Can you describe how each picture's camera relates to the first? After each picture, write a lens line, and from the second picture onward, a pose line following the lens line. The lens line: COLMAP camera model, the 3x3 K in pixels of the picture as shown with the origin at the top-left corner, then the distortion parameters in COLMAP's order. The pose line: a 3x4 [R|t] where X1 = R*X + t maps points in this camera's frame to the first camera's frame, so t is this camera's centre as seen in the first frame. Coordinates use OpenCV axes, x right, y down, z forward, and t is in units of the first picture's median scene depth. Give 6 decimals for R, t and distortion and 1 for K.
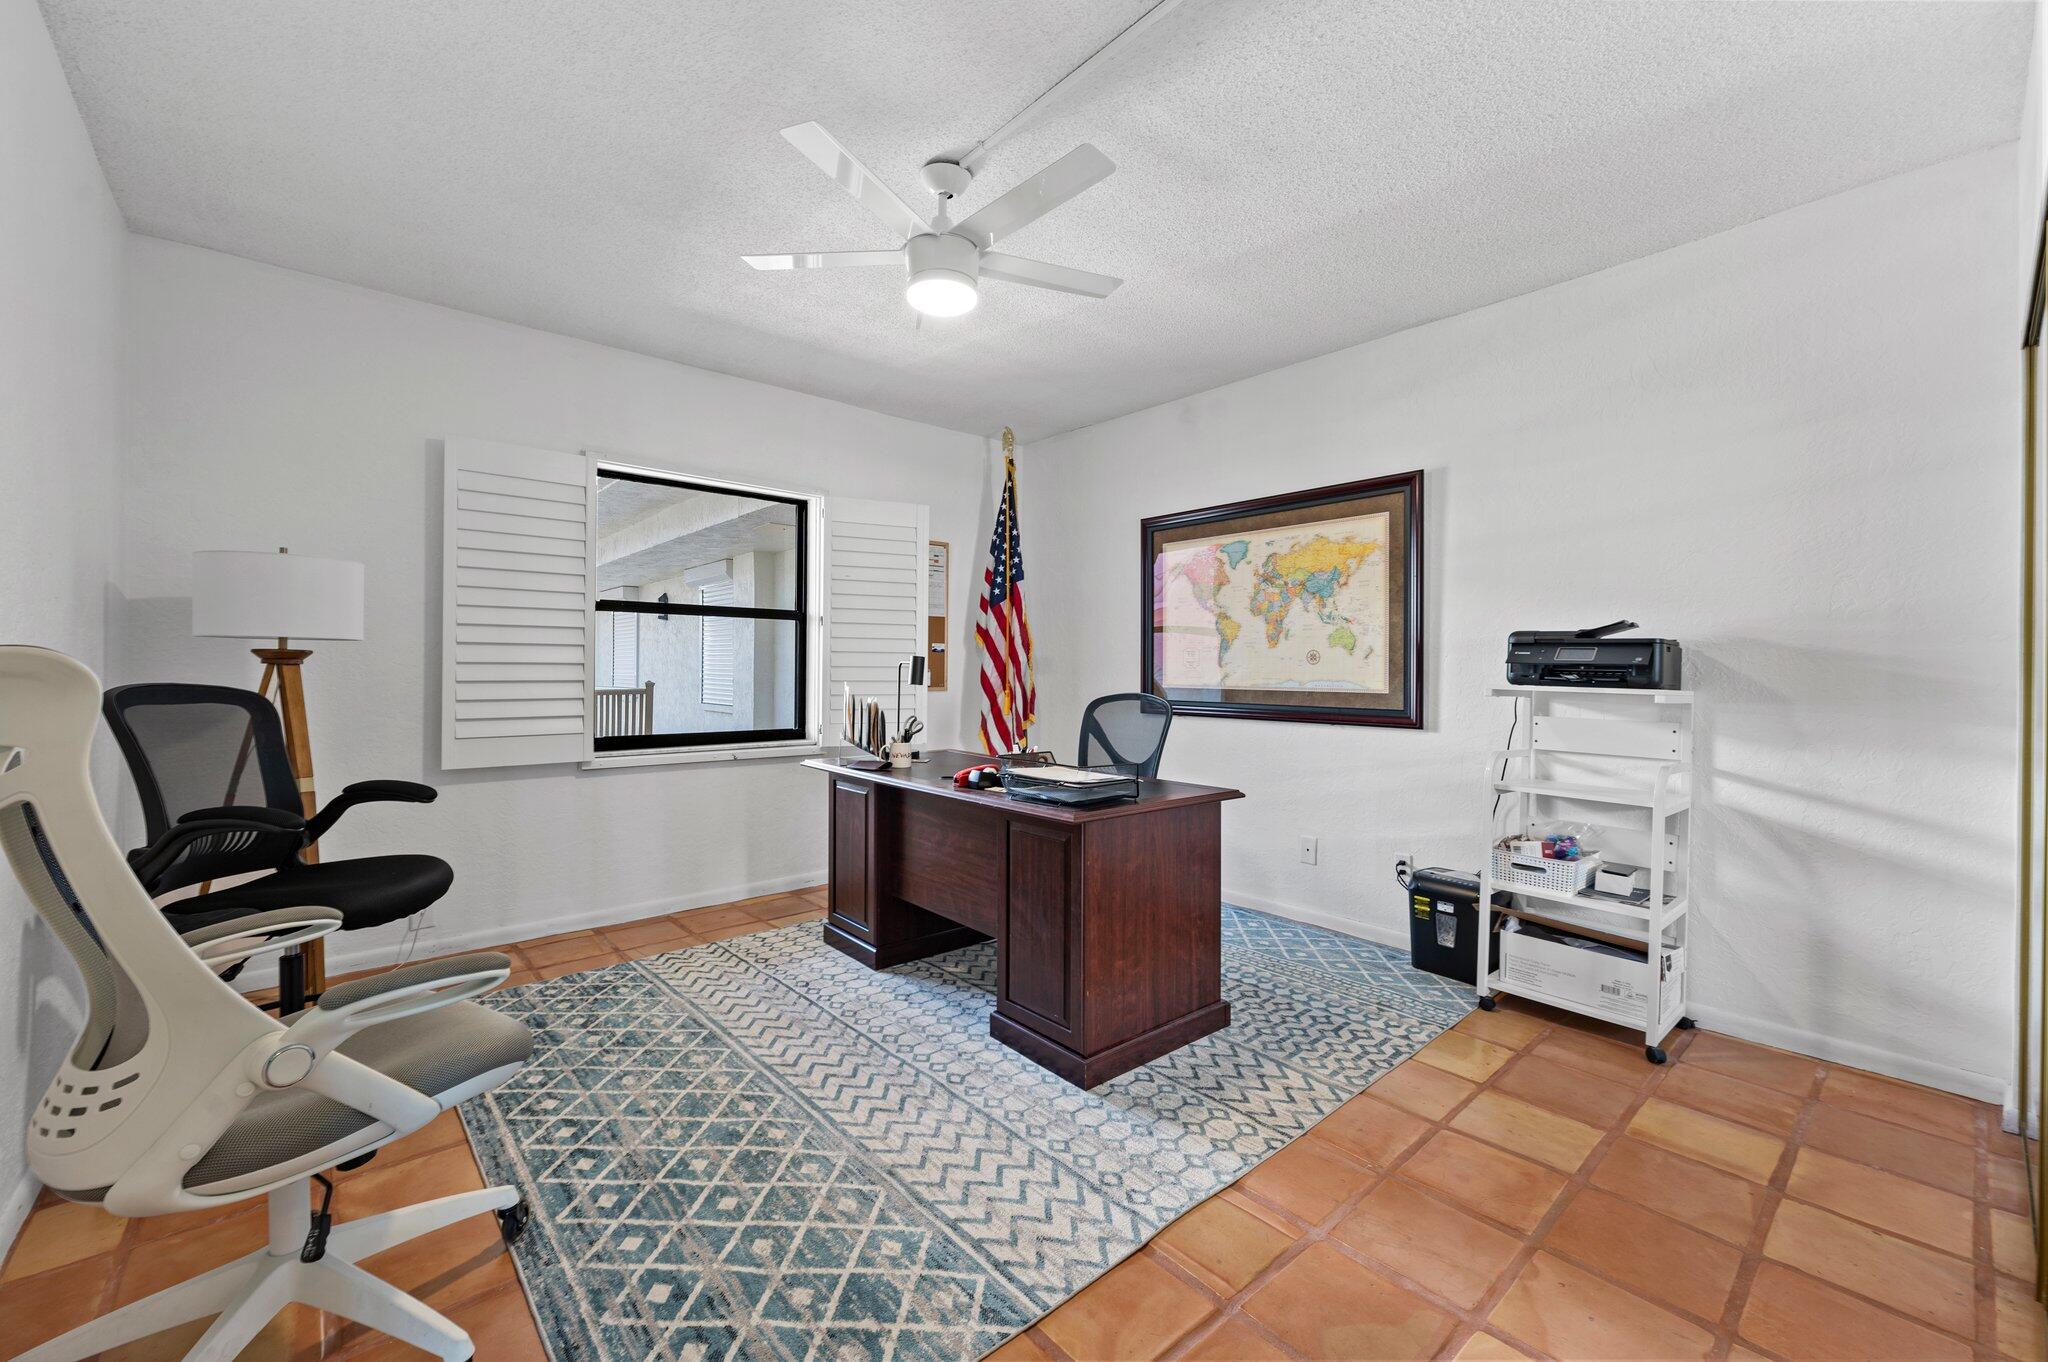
lens RADIAL K [[833.6, 0, 1029.6], [0, 833.6, 673.0], [0, 0, 1]] dist [0.003515, -0.000998]
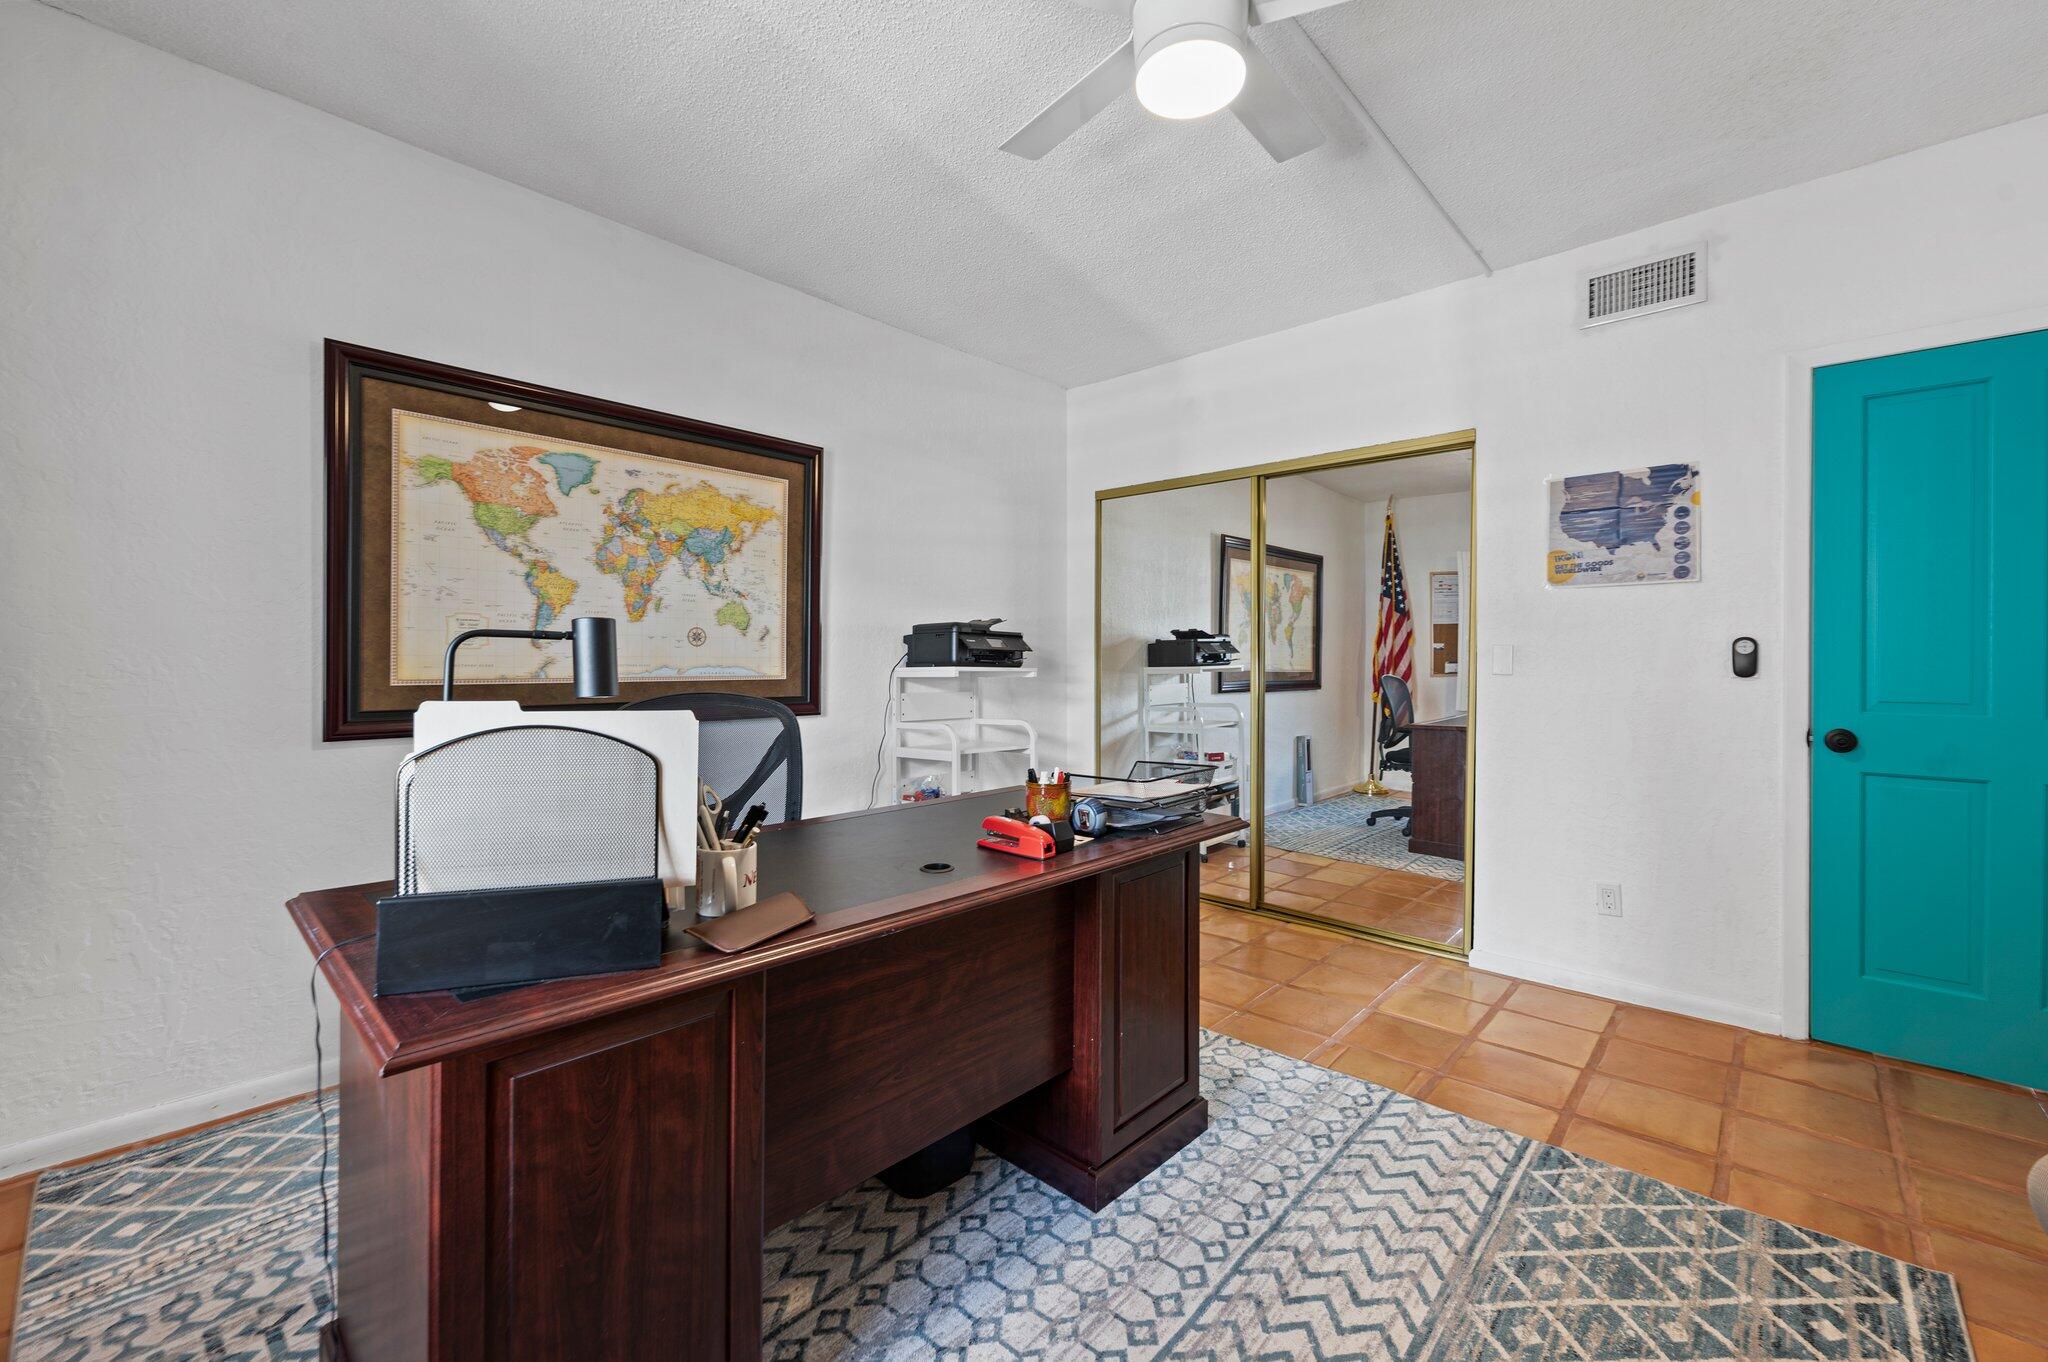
lens RADIAL K [[833.6, 0, 1055.5], [0, 833.6, 658.0], [0, 0, 1]] dist [0.003515, -0.000998]
pose [[-0.134545, -0.008659, 0.990870, -0.580455], [-0.001927, 0.999962, 0.008477, -0.007740], [-0.990906, -0.000769, -0.134556, 0.938454]]
